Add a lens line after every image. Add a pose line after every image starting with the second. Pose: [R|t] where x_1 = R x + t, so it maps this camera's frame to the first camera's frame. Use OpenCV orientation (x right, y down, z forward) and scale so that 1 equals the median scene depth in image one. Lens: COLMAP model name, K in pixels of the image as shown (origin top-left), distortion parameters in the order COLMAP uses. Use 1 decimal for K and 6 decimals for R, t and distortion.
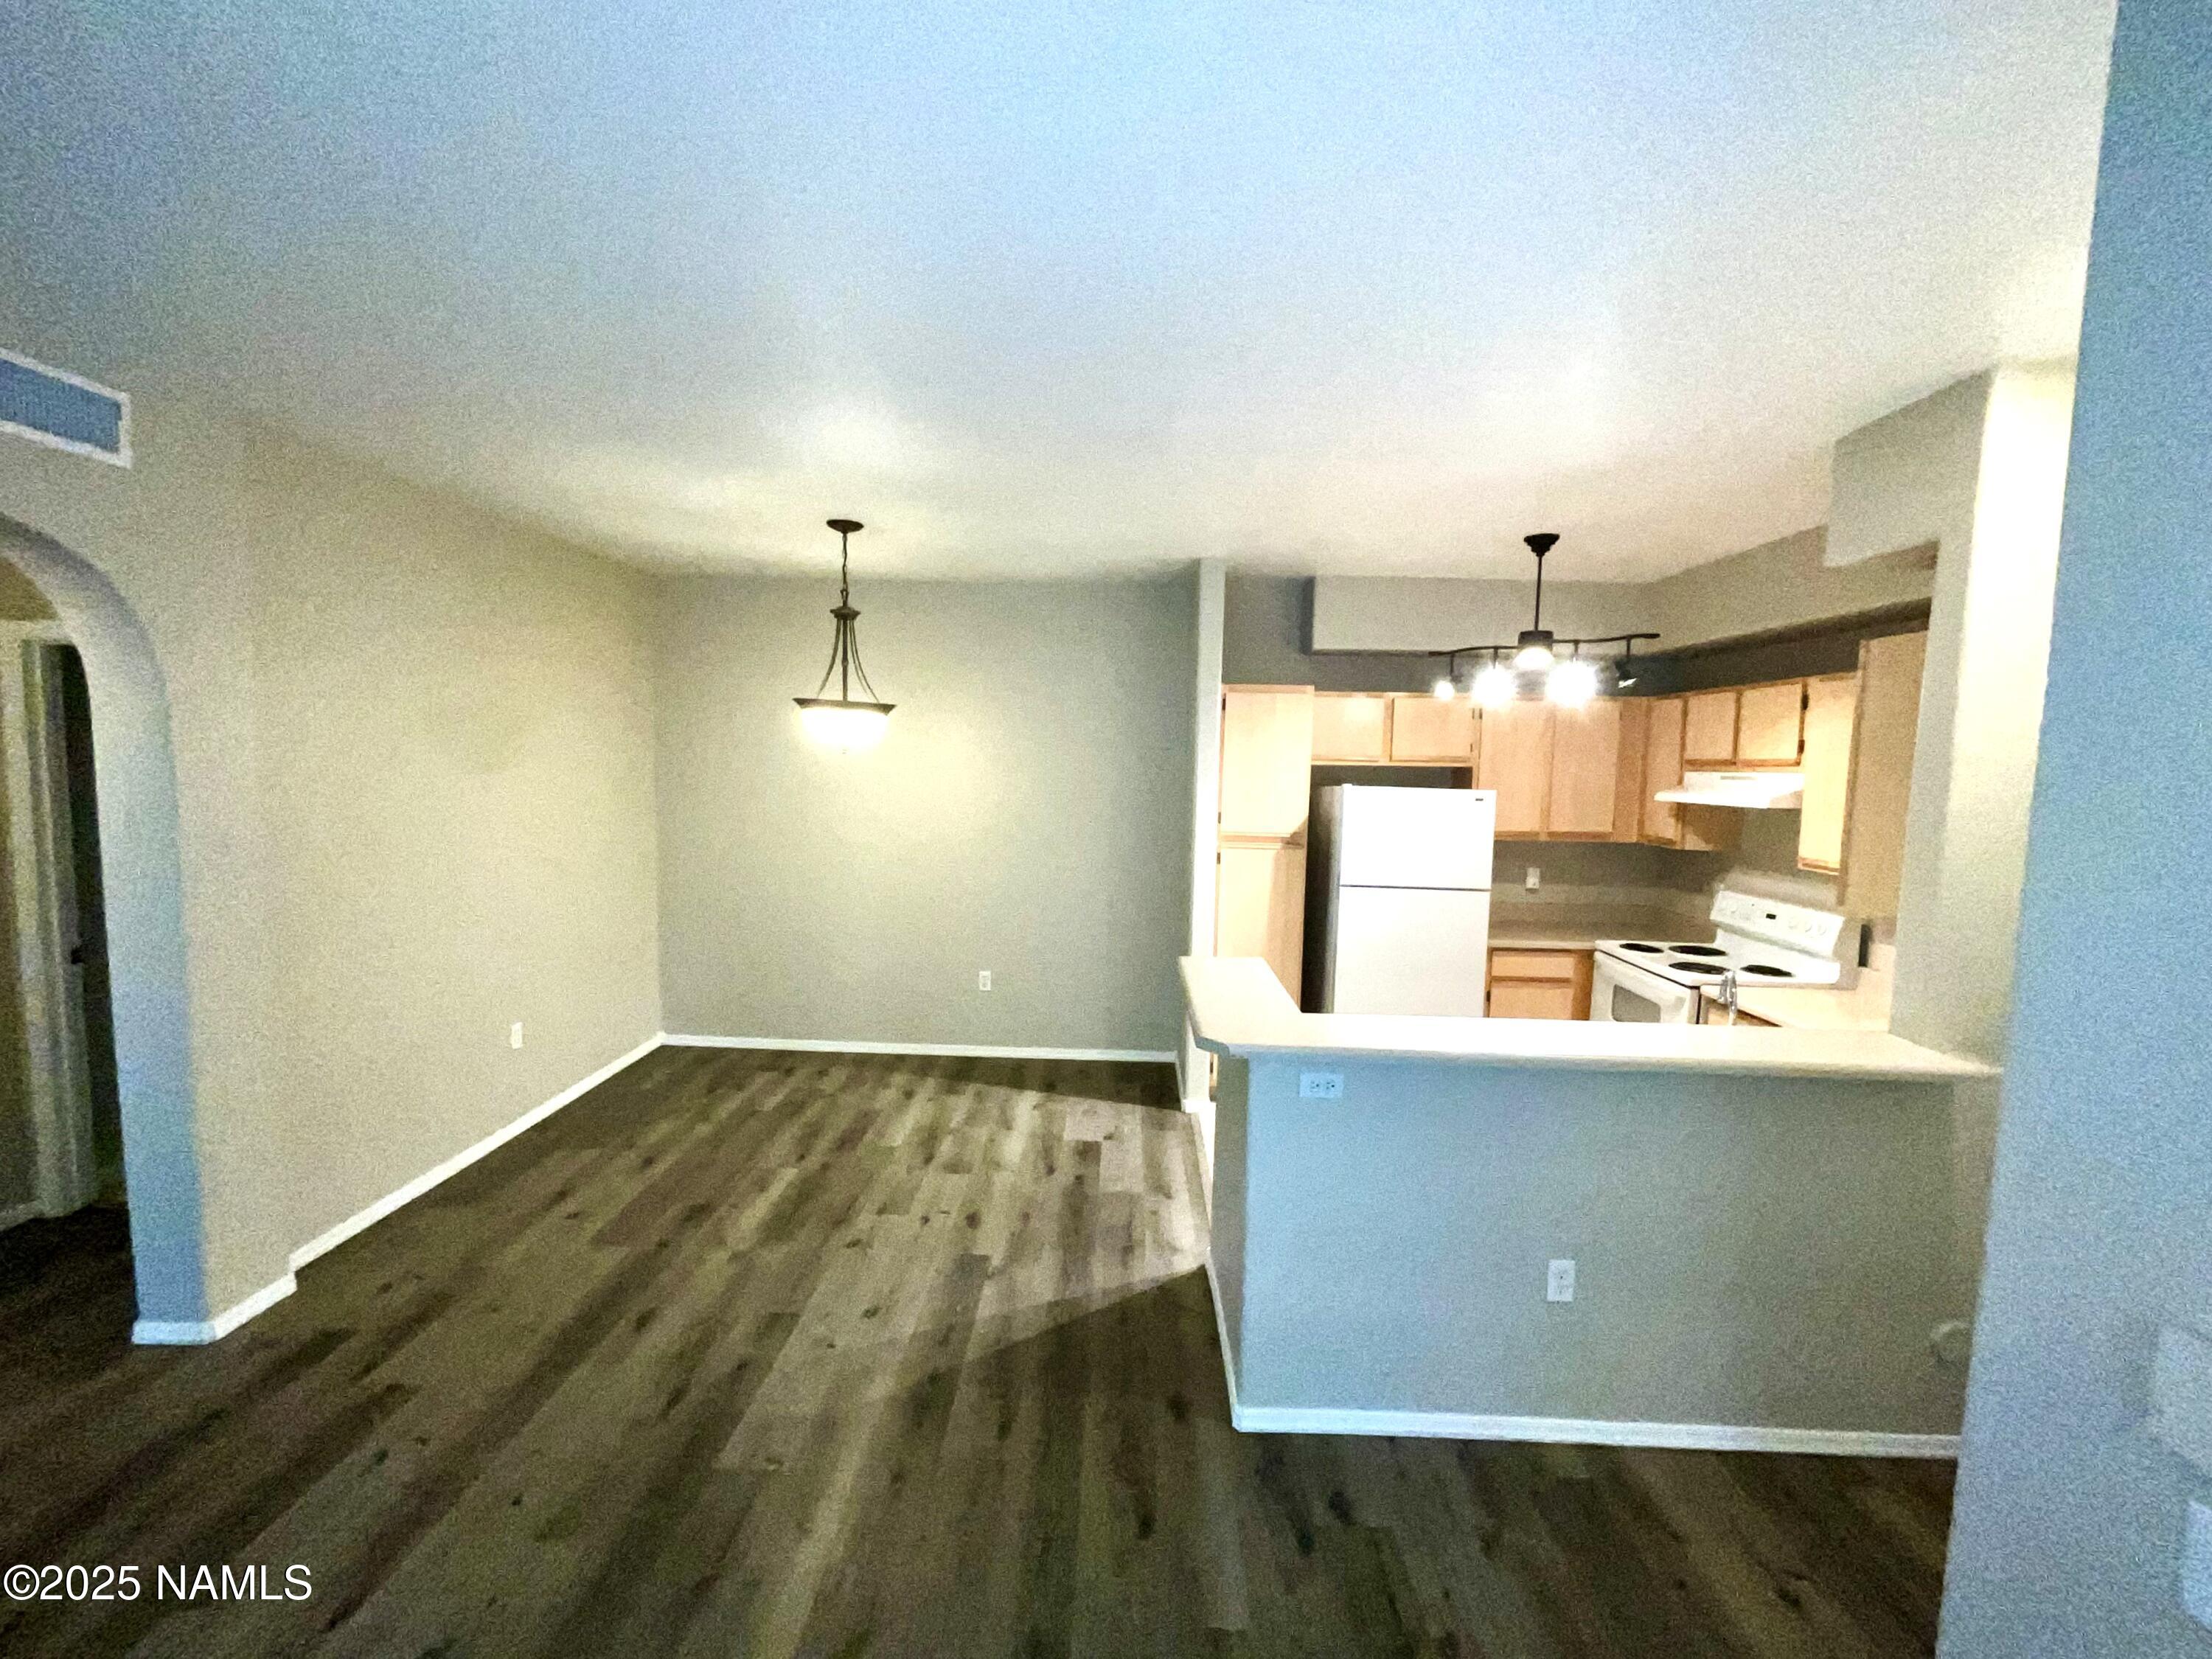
lens RADIAL K [[902.8, 0, 1106.0], [0, 902.8, 829.5], [0, 0, 1]] dist [0.033376, 0.000051]
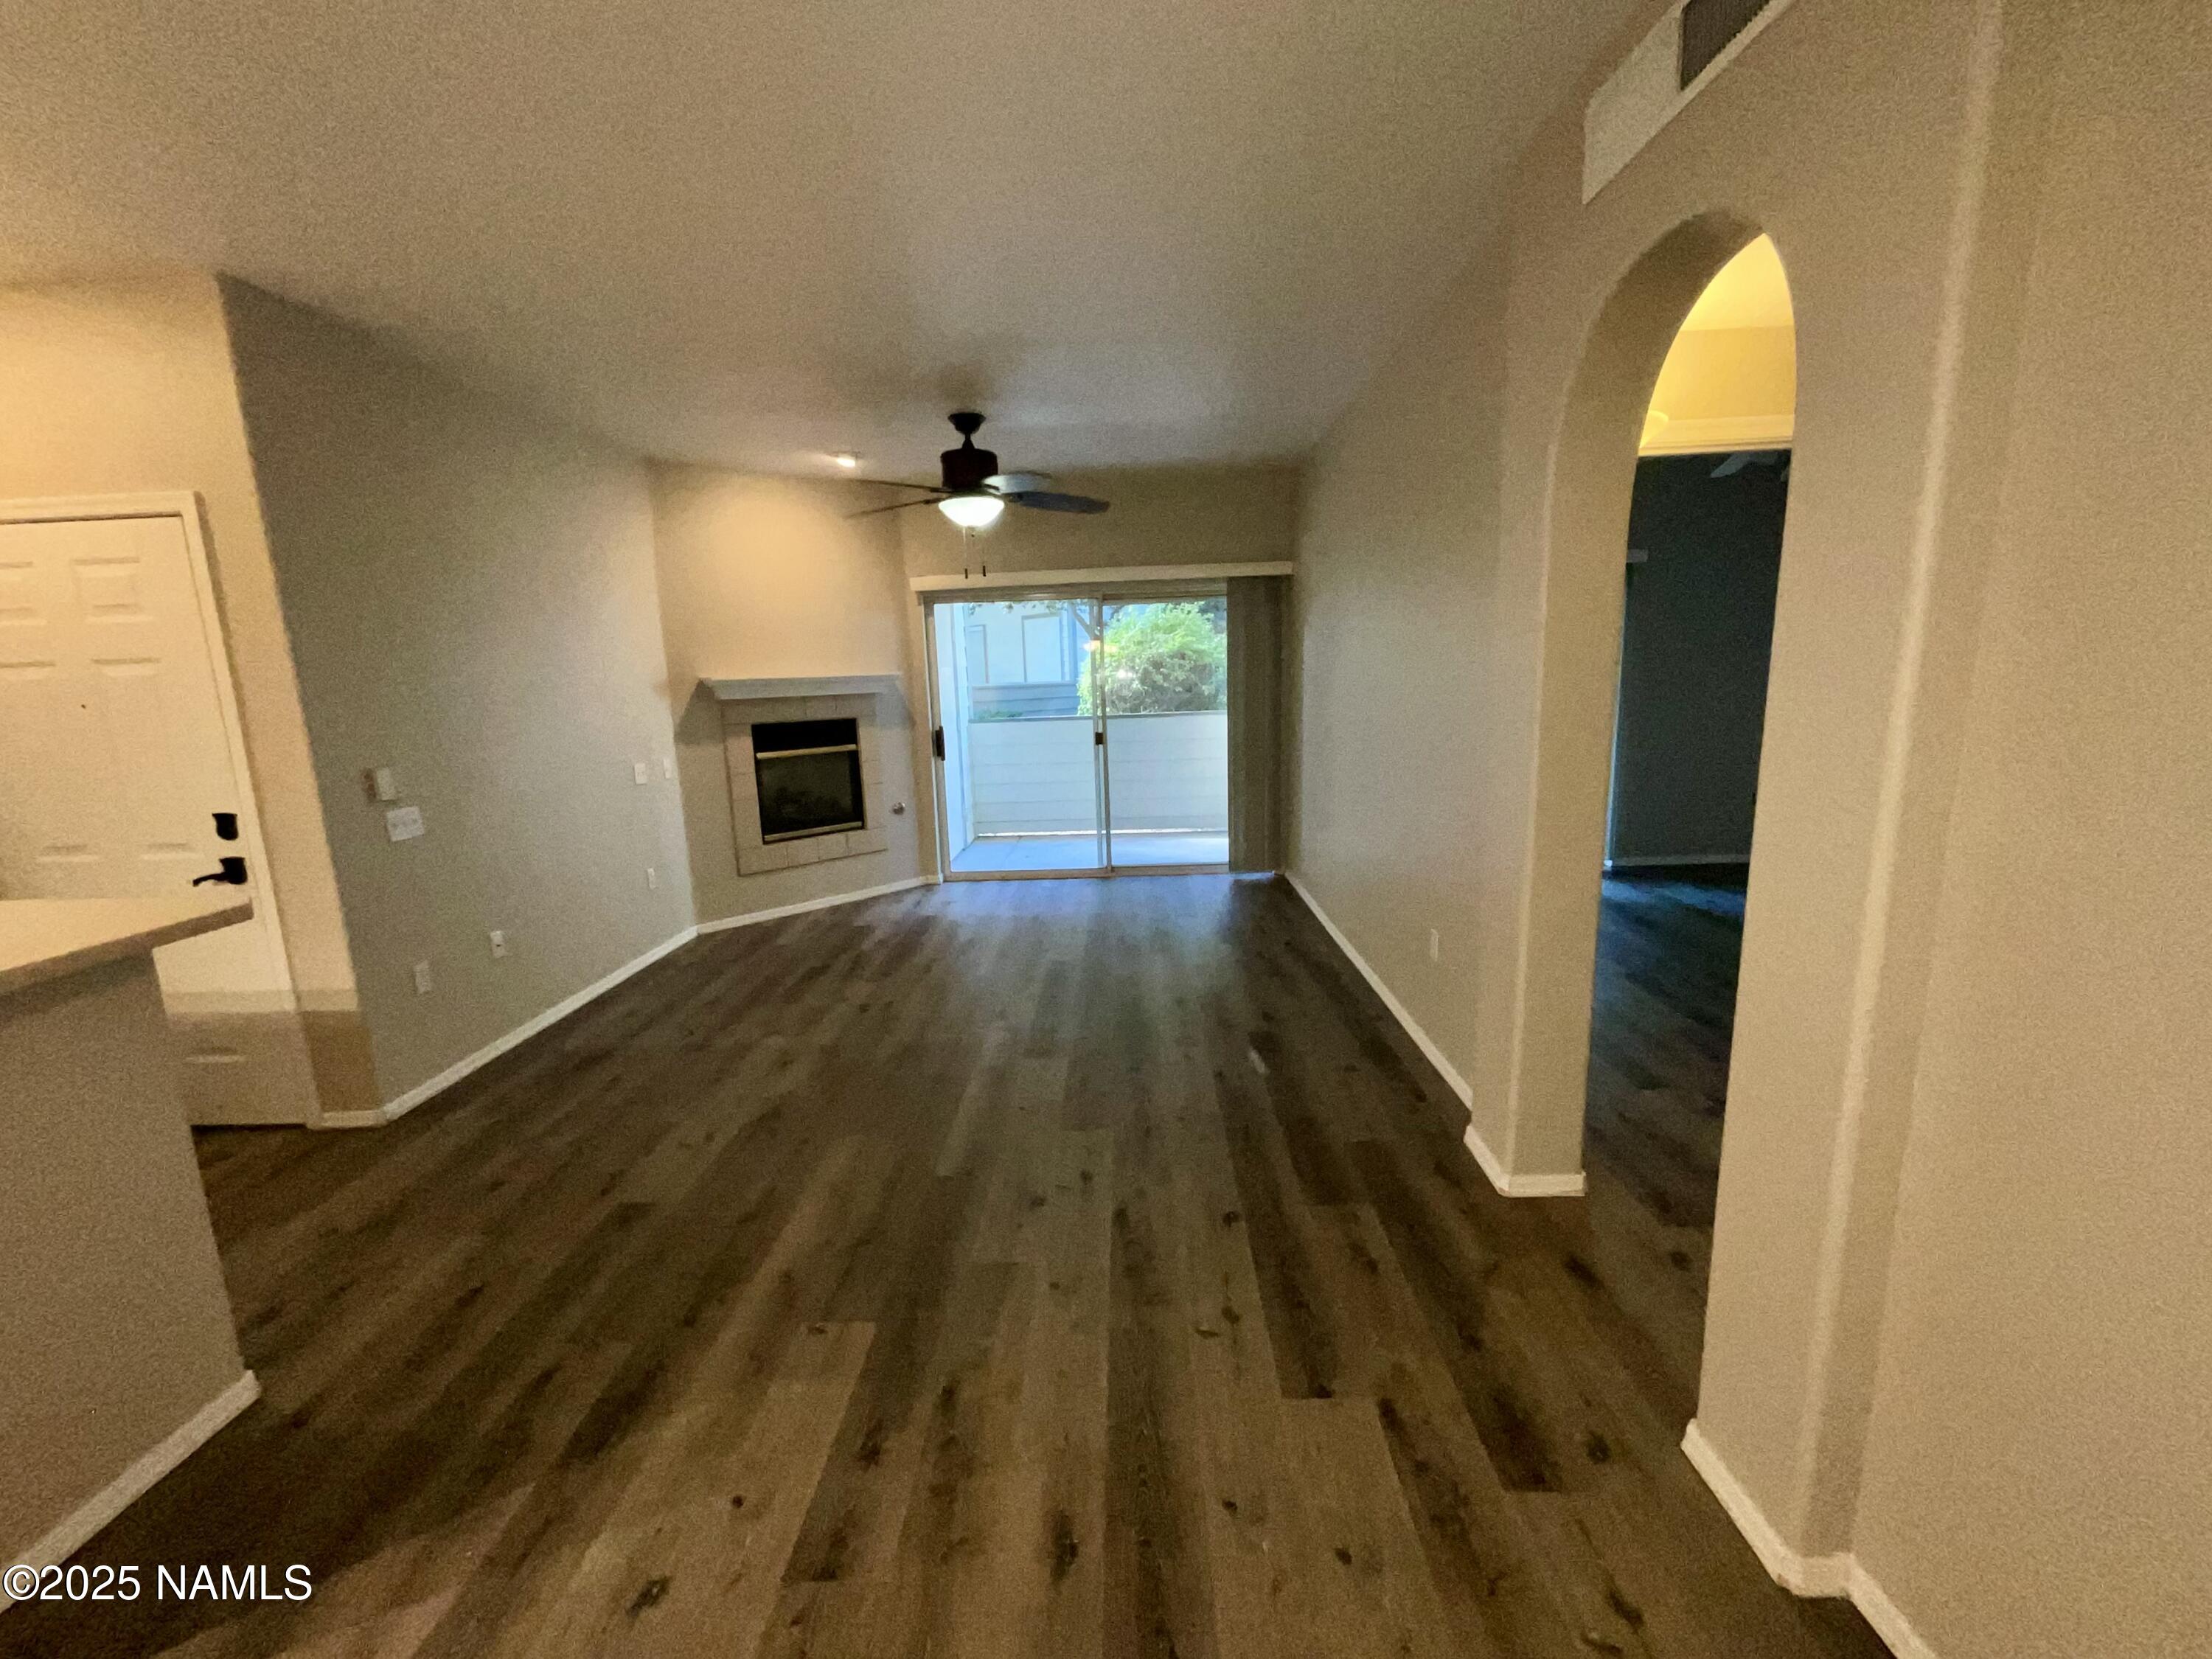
lens RADIAL K [[901.3, 0, 1106.7], [0, 901.3, 835.5], [0, 0, 1]] dist [0.001872, 0.000030]
pose [[-0.999893, 0.014491, 0.001841, -0.426847], [0.014473, 0.965793, 0.258911, -0.016545], [0.001974, 0.258910, -0.965899, 1.126737]]
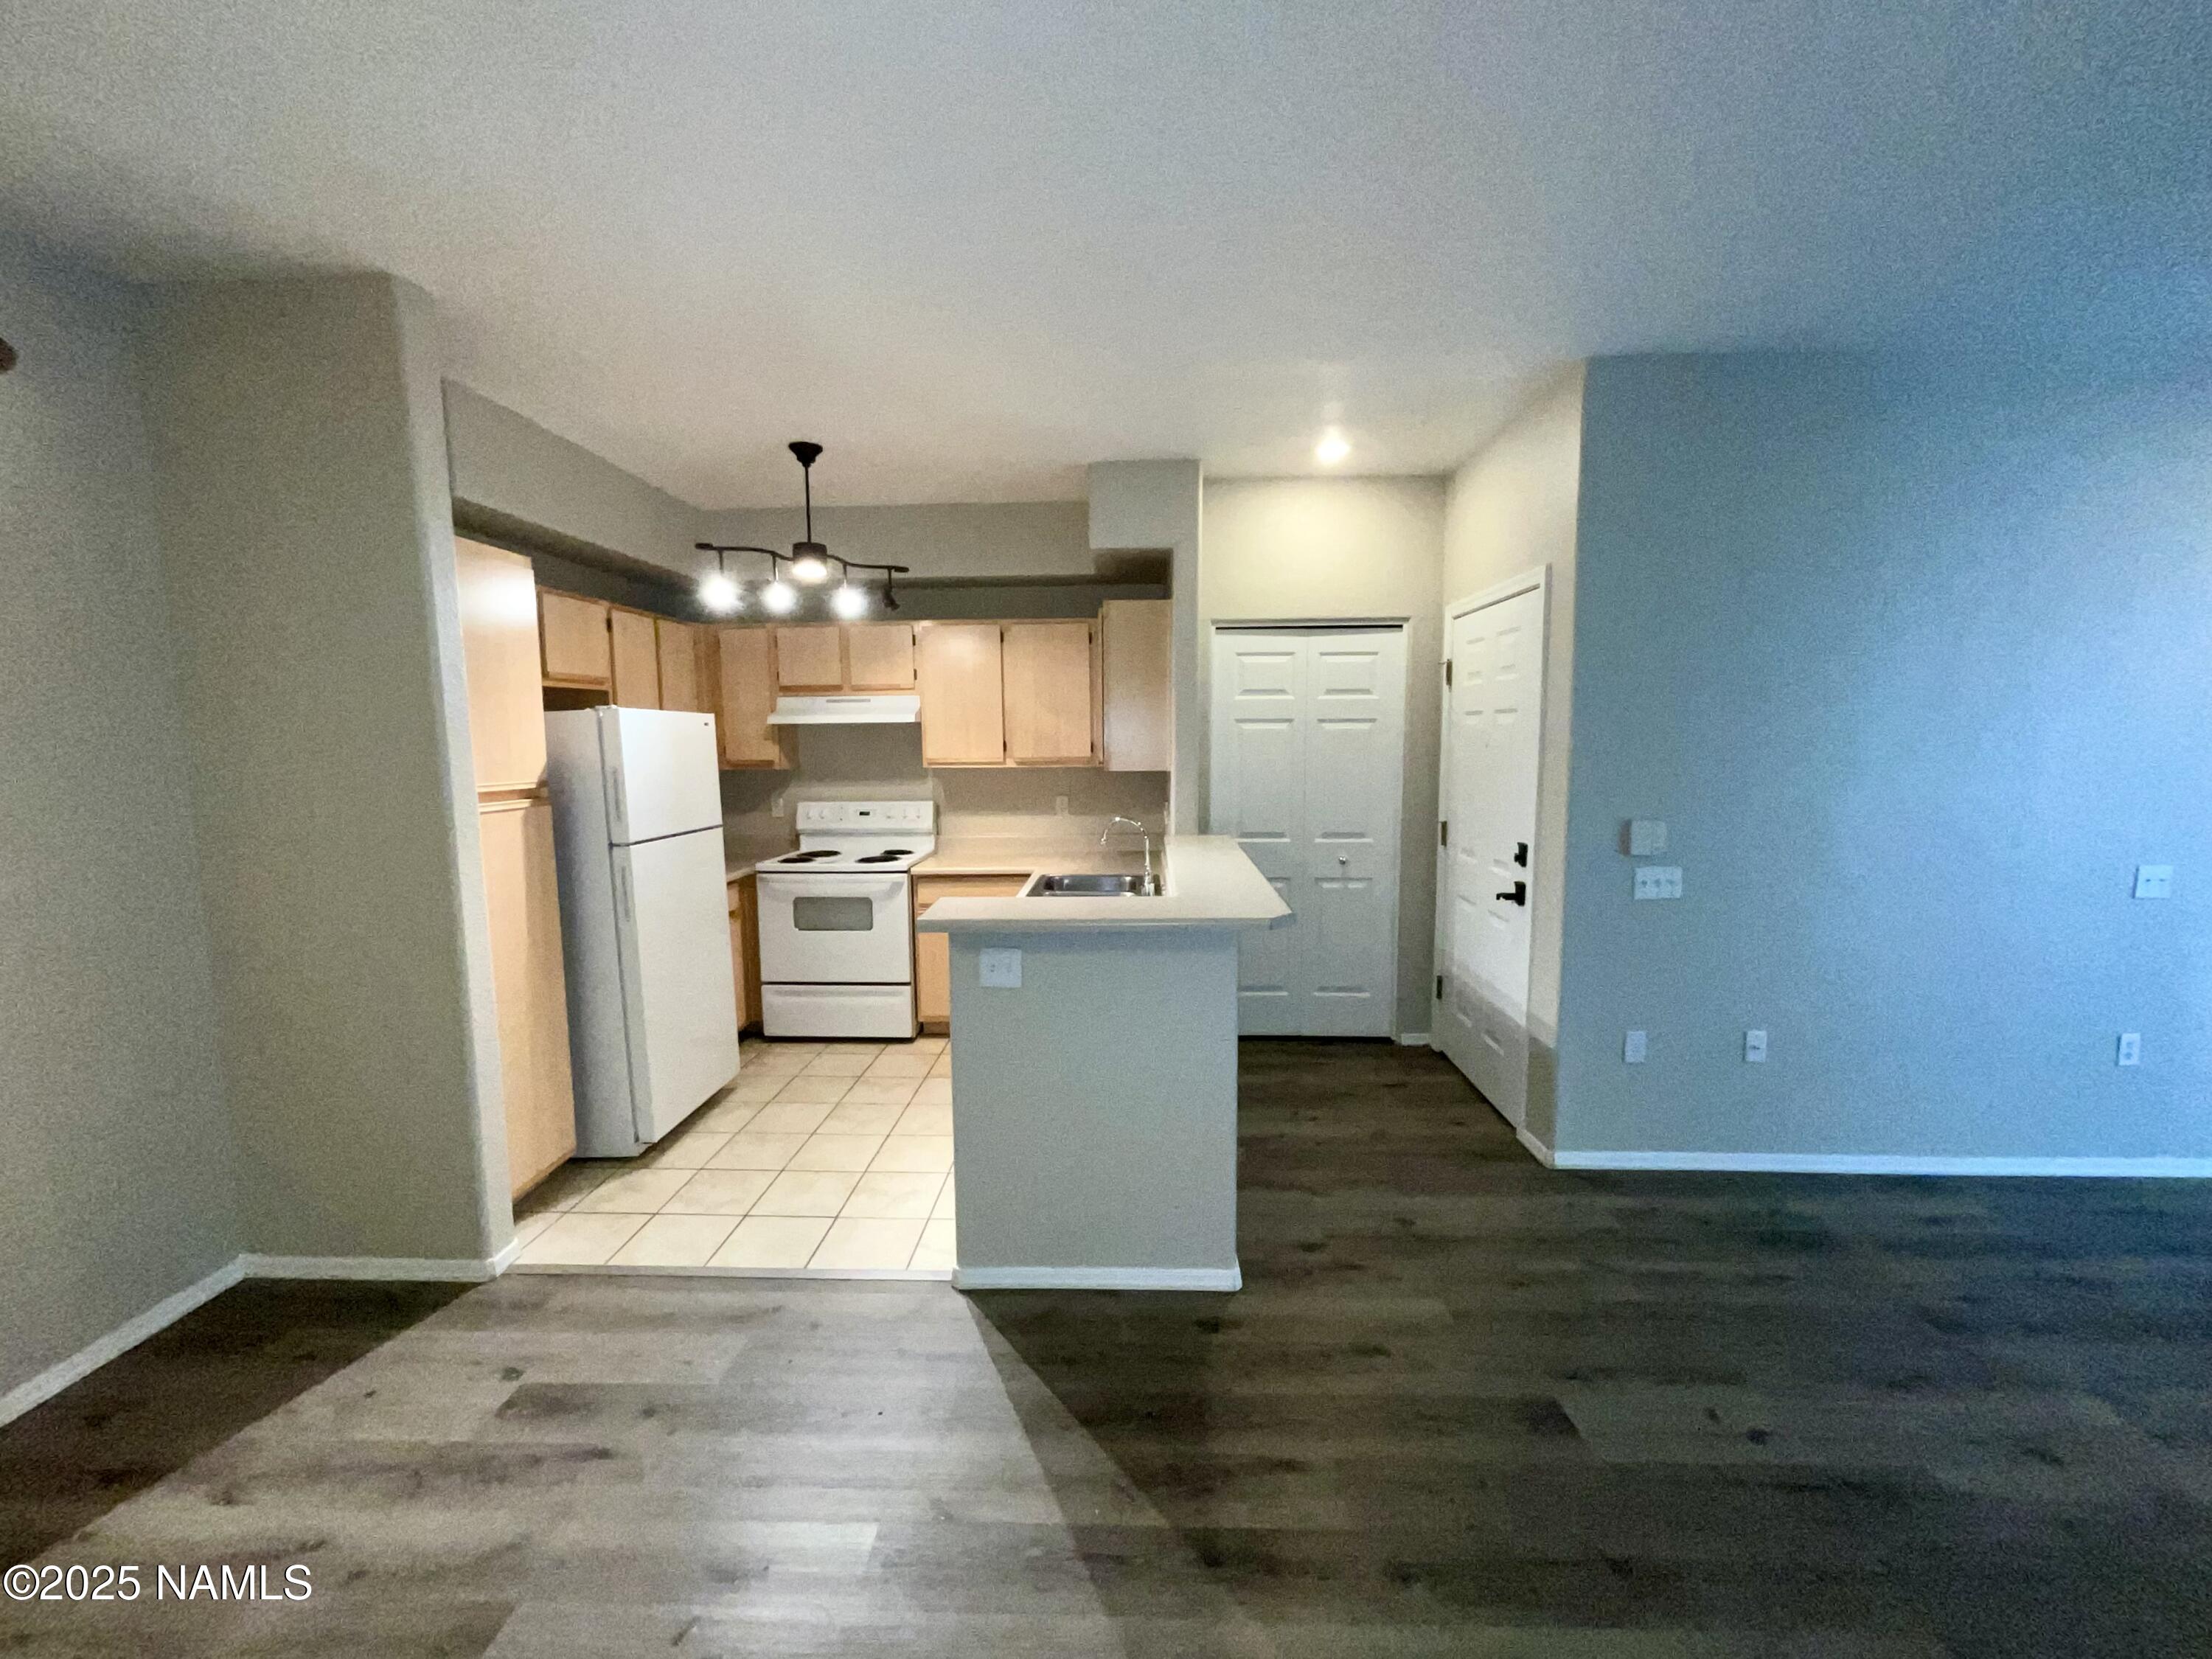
lens RADIAL K [[901.3, 0, 1106.7], [0, 901.3, 835.5], [0, 0, 1]] dist [0.001872, 0.000030]
pose [[0.013141, -0.127614, 0.991737, -0.556336], [0.089932, 0.987954, 0.125936, -0.000305], [-0.995861, 0.087534, 0.024459, 0.738650]]
